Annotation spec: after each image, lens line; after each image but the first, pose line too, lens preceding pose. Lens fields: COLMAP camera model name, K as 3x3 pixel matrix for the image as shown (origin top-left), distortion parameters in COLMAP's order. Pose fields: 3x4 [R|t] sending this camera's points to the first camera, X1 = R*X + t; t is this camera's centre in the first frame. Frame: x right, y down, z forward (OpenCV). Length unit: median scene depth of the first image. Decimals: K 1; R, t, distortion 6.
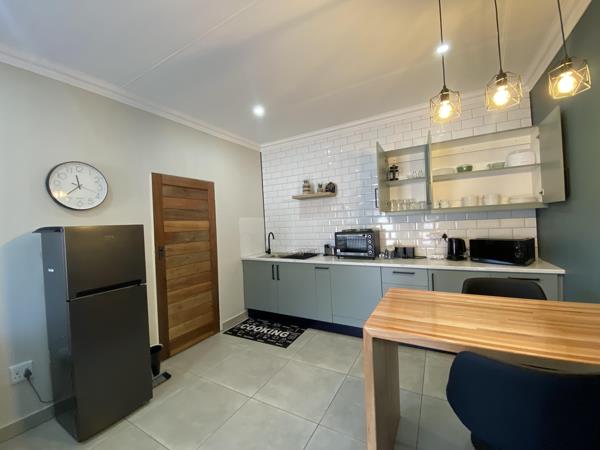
lens RADIAL K [[246.2, 0, 298.3], [0, 246.2, 223.4], [0, 0, 1]] dist [0.030656, -0.023249]
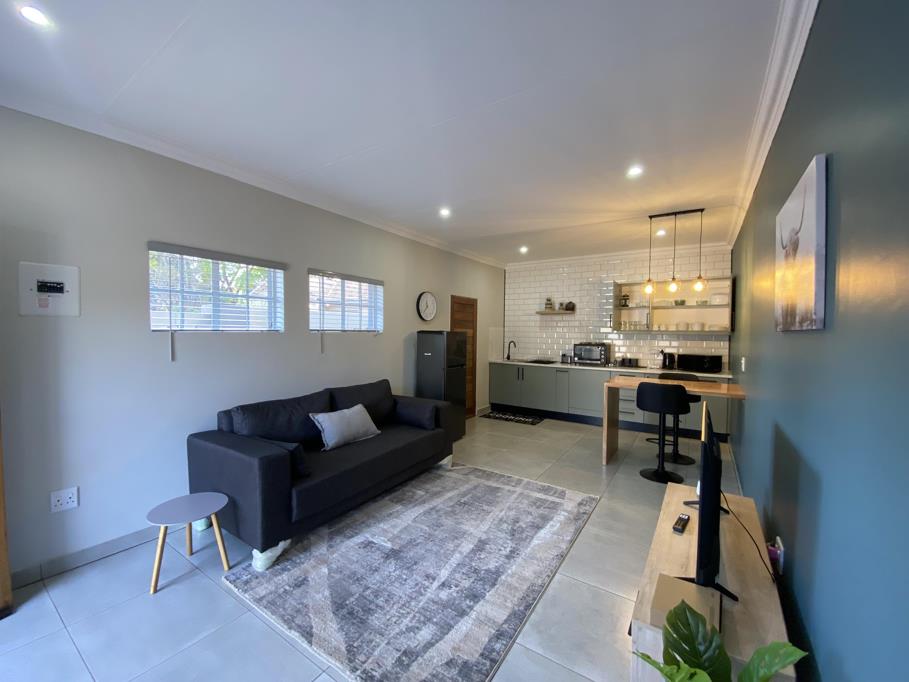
lens RADIAL K [[373.0, 0, 452.0], [0, 373.0, 338.6], [0, 0, 1]] dist [0.030656, -0.023249]
pose [[0.995821, 0.058274, -0.070324, -0.347337], [-0.056582, 0.998064, 0.025817, -0.005499], [0.071692, -0.021730, 0.997190, -0.969440]]
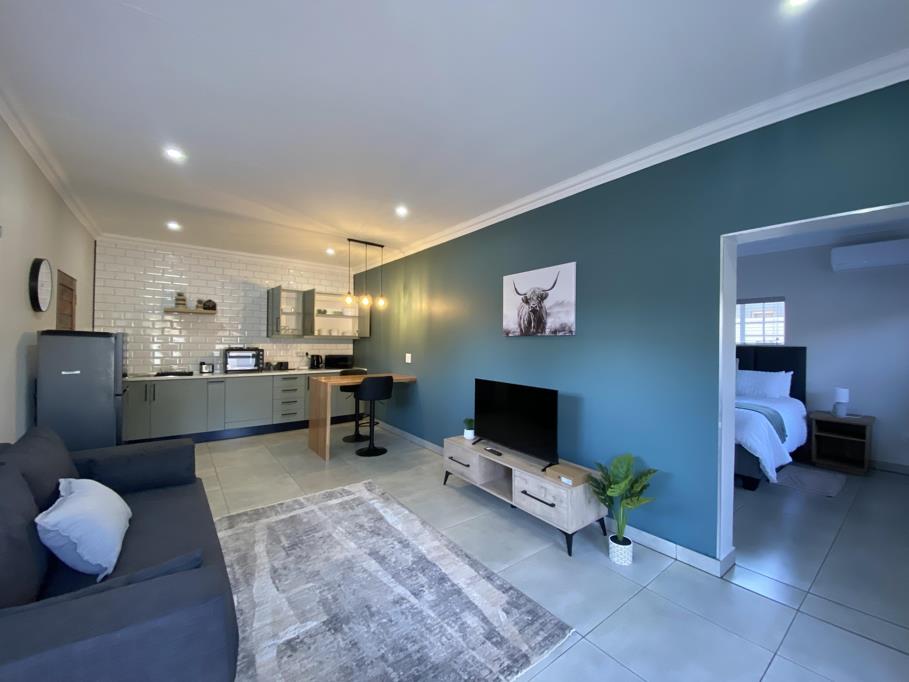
lens RADIAL K [[373.0, 0, 452.0], [0, 373.0, 338.6], [0, 0, 1]] dist [0.030656, -0.023249]
pose [[0.382274, 0.059774, 0.922114, -1.042402], [-0.032155, 0.998162, -0.051373, 0.043468], [-0.923490, -0.010012, 0.383493, -0.585377]]
